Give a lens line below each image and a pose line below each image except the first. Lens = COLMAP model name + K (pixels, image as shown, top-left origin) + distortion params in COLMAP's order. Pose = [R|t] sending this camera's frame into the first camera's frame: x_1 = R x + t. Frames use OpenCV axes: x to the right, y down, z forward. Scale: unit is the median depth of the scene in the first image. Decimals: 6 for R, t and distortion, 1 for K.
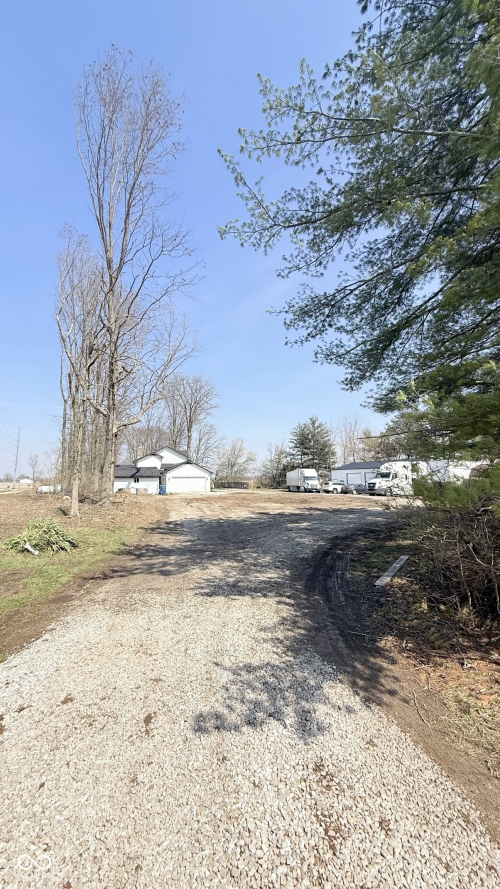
lens RADIAL K [[352.6, 0, 250.4], [0, 352.6, 448.2], [0, 0, 1]] dist [-0.002559, -0.000087]
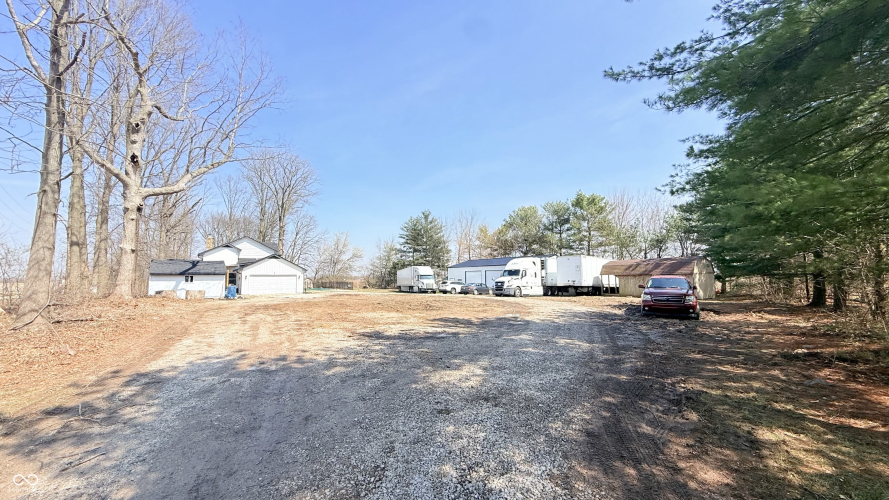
lens RADIAL K [[352.6, 0, 437.4], [0, 352.6, 251.0], [0, 0, 1]] dist [-0.002559, -0.000087]
pose [[0.974960, 0.016008, 0.221801, 0.003789], [-0.017961, 0.999816, 0.006792, 0.014717], [-0.221652, -0.010606, 0.975068, 0.141502]]
